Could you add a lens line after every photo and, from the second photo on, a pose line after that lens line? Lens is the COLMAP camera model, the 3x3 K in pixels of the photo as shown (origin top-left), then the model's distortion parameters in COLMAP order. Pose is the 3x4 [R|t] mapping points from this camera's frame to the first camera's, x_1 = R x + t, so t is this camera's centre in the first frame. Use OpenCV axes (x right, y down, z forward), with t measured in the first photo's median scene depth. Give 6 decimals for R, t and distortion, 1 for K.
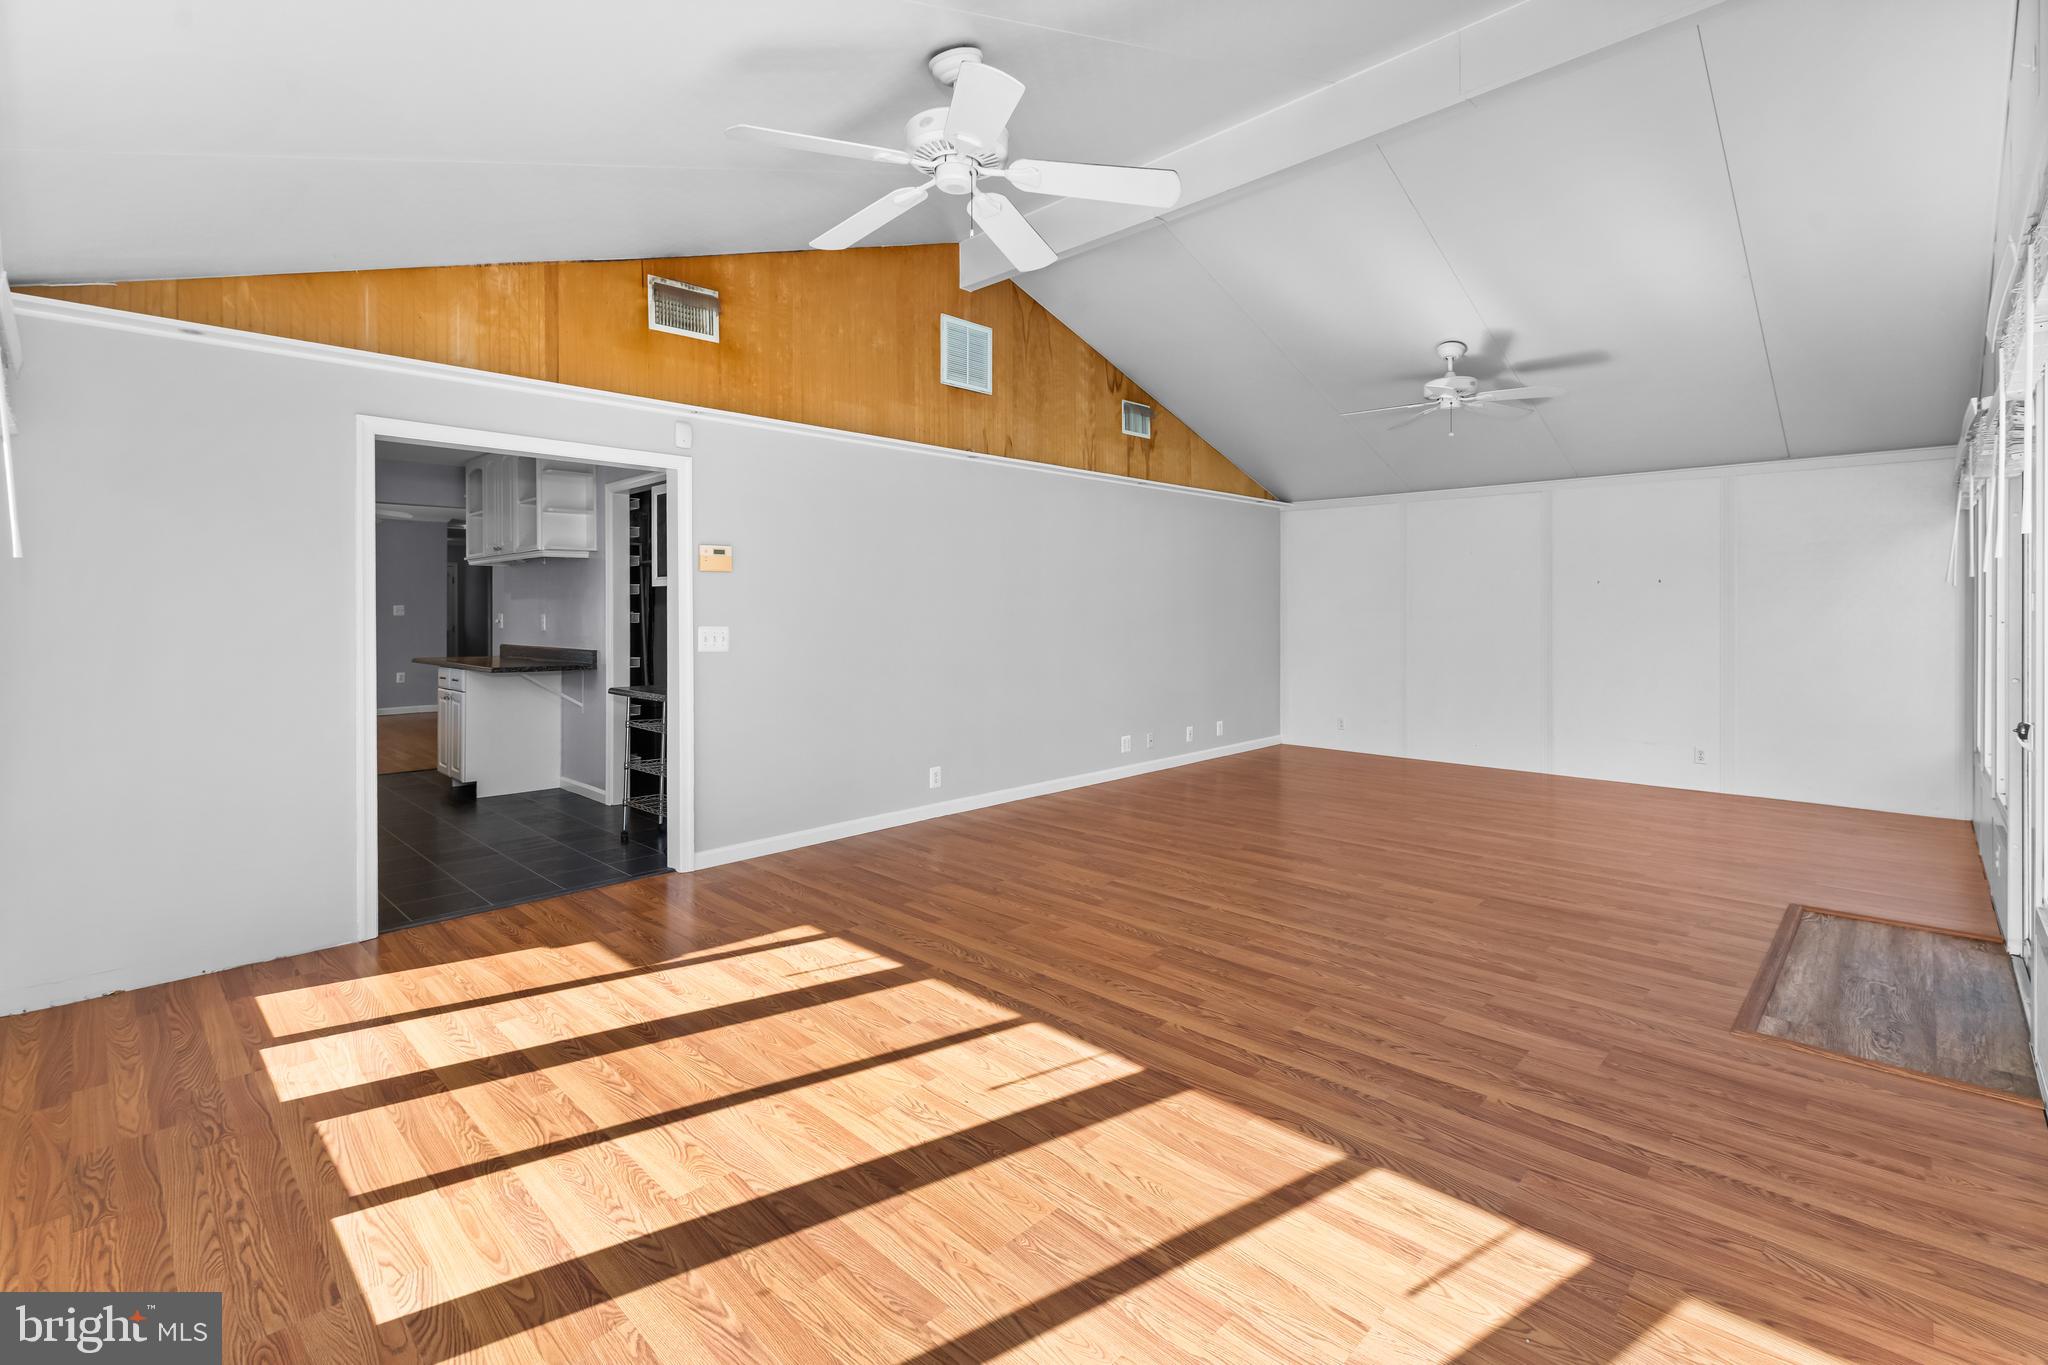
lens RADIAL K [[918.9, 0, 1022.1], [0, 918.9, 612.8], [0, 0, 1]] dist [-0.000074, -0.000641]
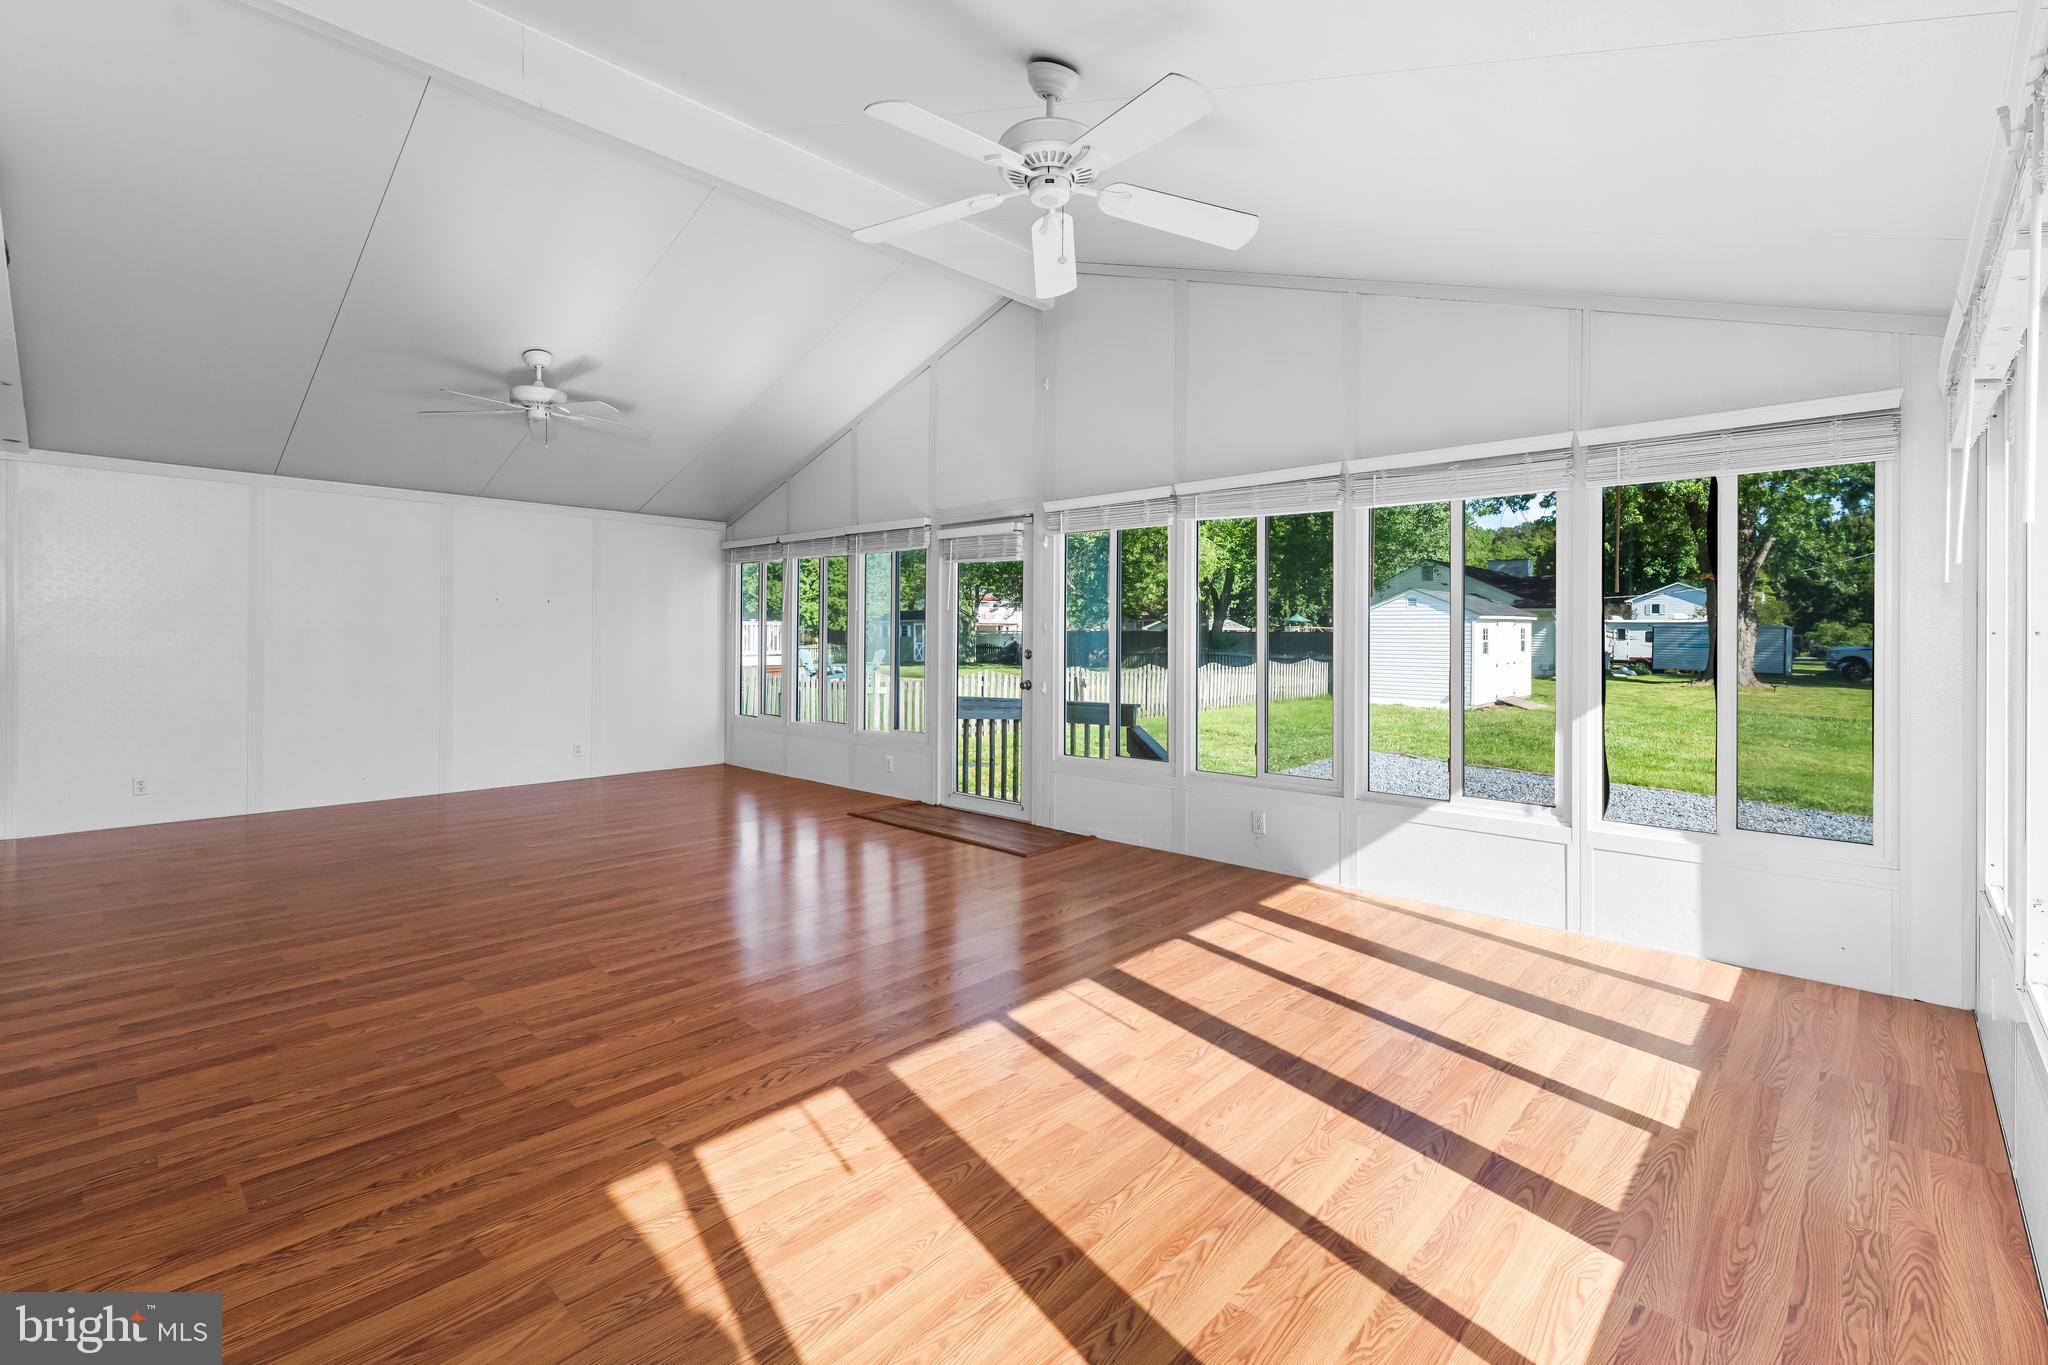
lens RADIAL K [[905.9, 0, 1017.9], [0, 905.9, 661.7], [0, 0, 1]] dist [0.001241, 0.000705]
pose [[-0.012869, -0.032371, 0.999393, -1.311317], [-0.005910, 0.999461, 0.032297, 0.002749], [-0.999900, -0.005490, -0.013053, 1.299931]]
